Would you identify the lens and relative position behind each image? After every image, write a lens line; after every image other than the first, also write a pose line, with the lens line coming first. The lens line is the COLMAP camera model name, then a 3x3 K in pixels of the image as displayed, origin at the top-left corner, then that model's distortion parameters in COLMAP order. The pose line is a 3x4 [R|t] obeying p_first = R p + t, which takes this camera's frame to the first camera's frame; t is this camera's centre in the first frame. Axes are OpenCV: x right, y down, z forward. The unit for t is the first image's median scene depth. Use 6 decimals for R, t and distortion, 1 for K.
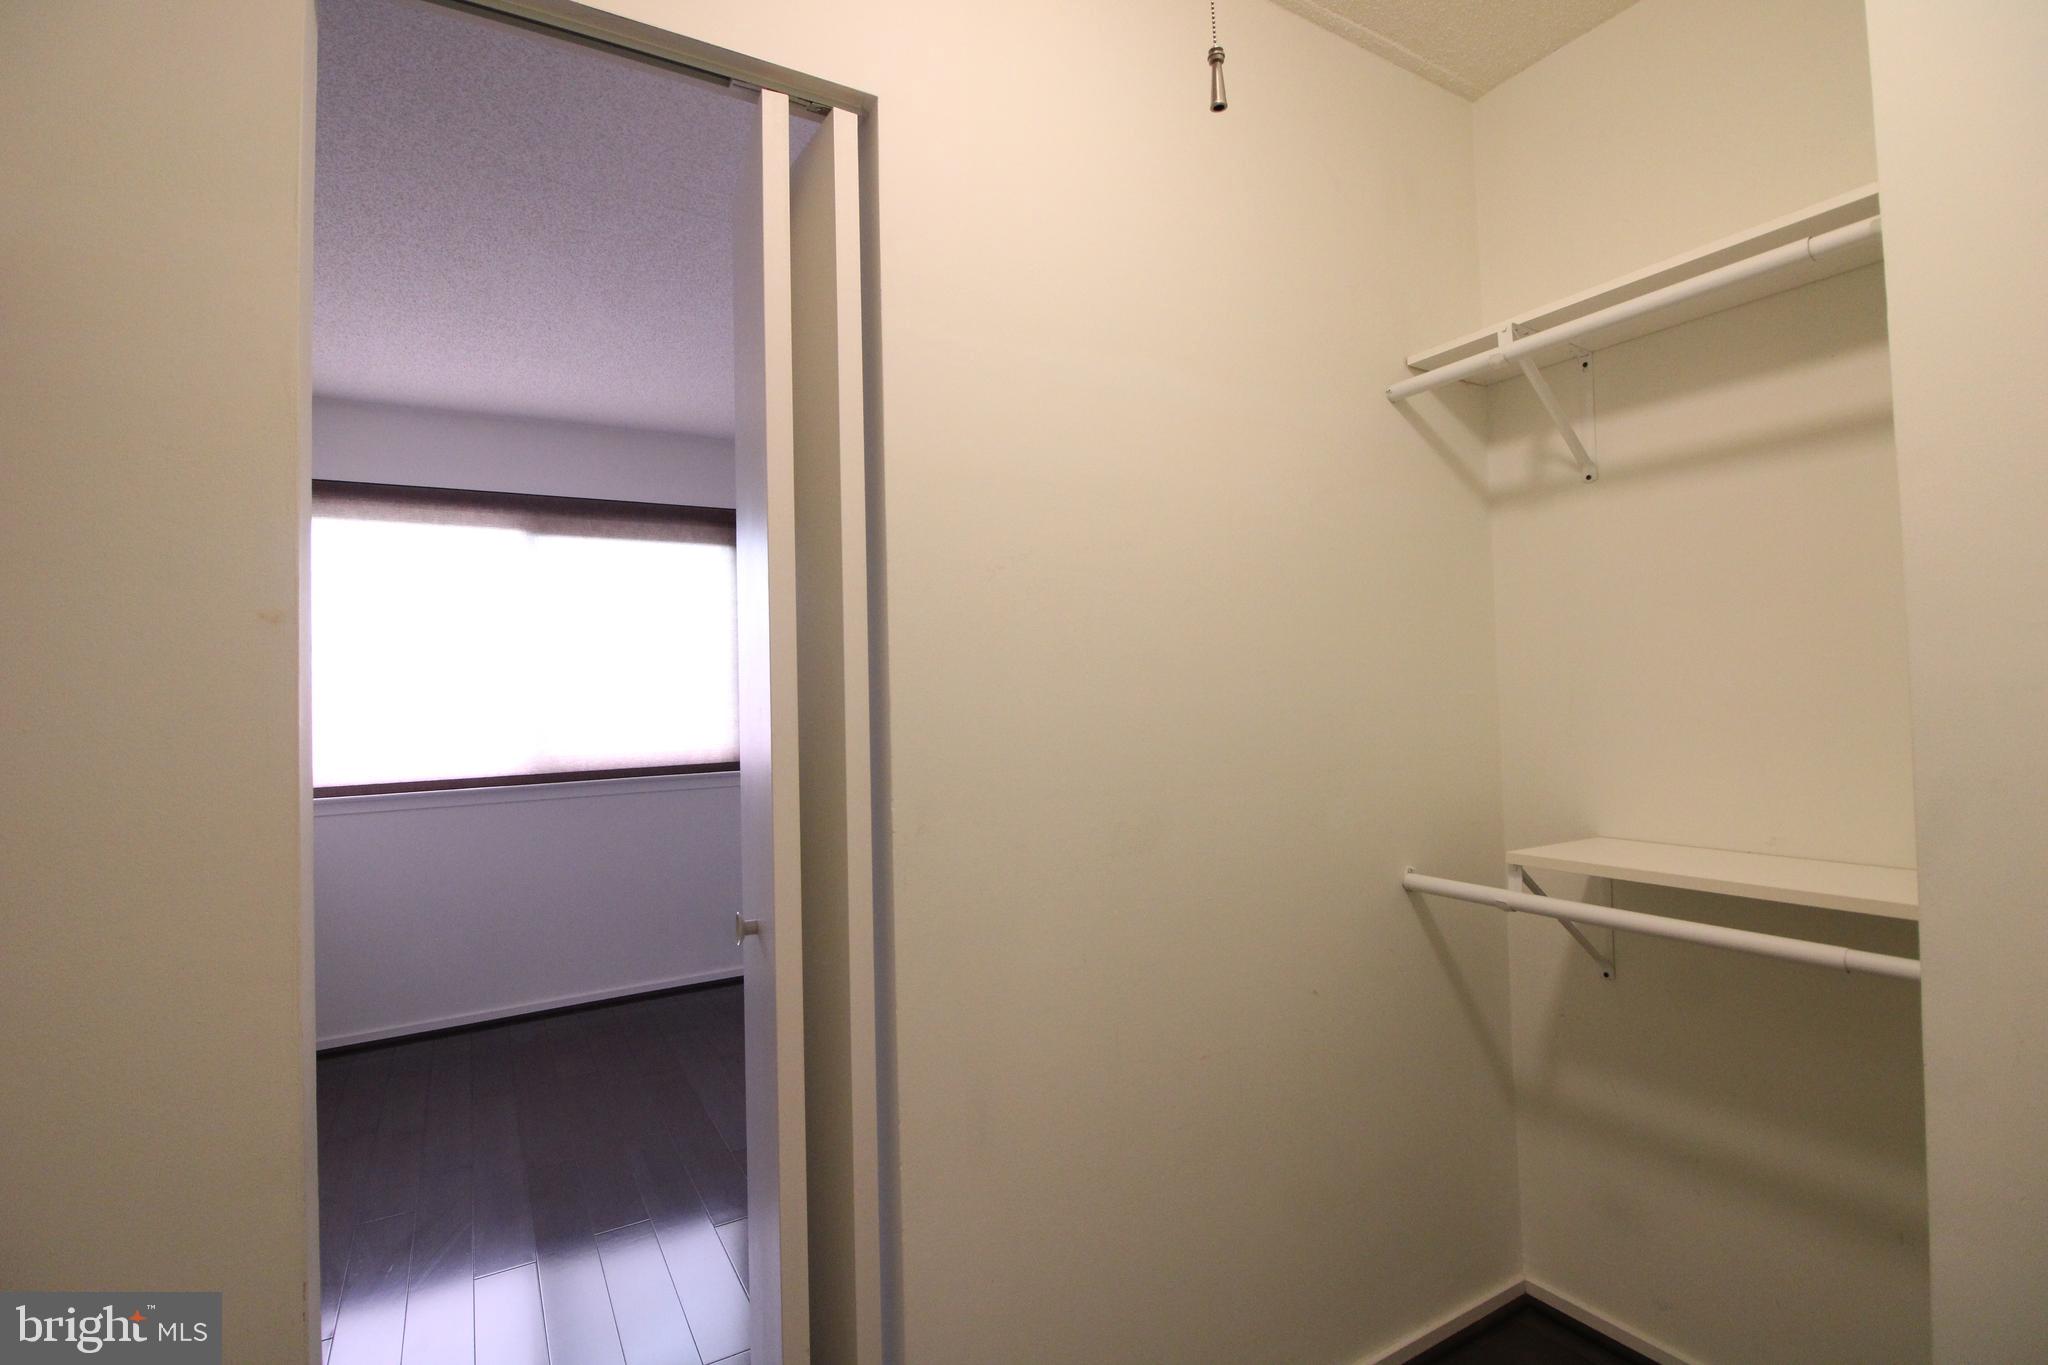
lens RADIAL K [[952.4, 0, 1024.0], [0, 952.4, 682.5], [0, 0, 1]] dist [0.000988, -0.013890]
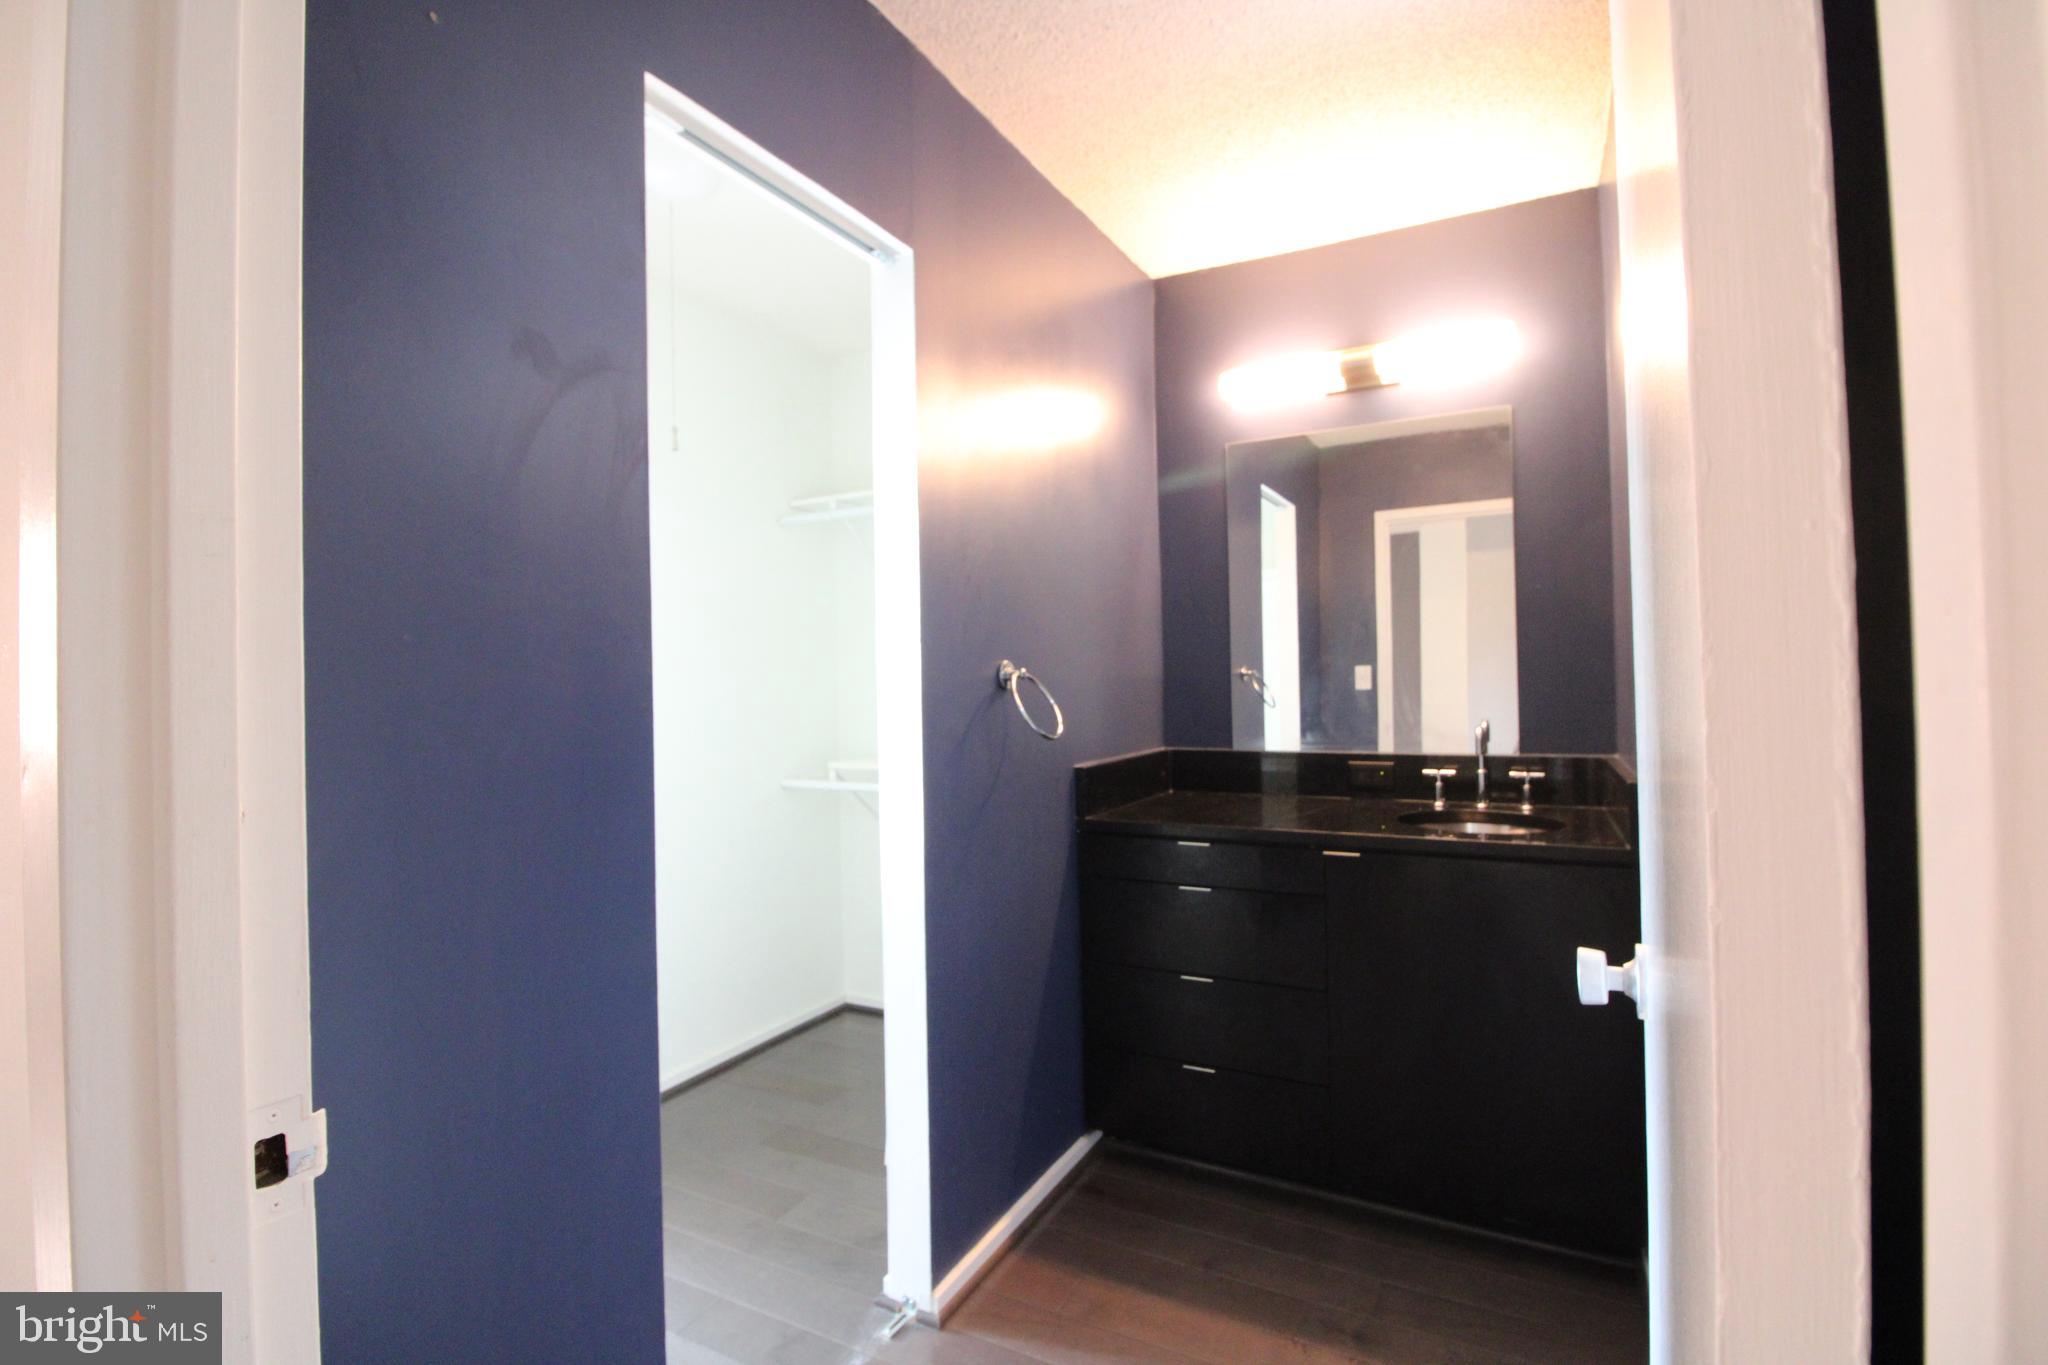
lens RADIAL K [[952.4, 0, 1024.0], [0, 952.4, 682.5], [0, 0, 1]] dist [0.000988, -0.013890]
pose [[0.864554, 0.001654, 0.502537, -0.152059], [-0.001095, 0.999998, -0.001408, 0.007760], [-0.502538, 0.000667, 0.864555, -0.948427]]
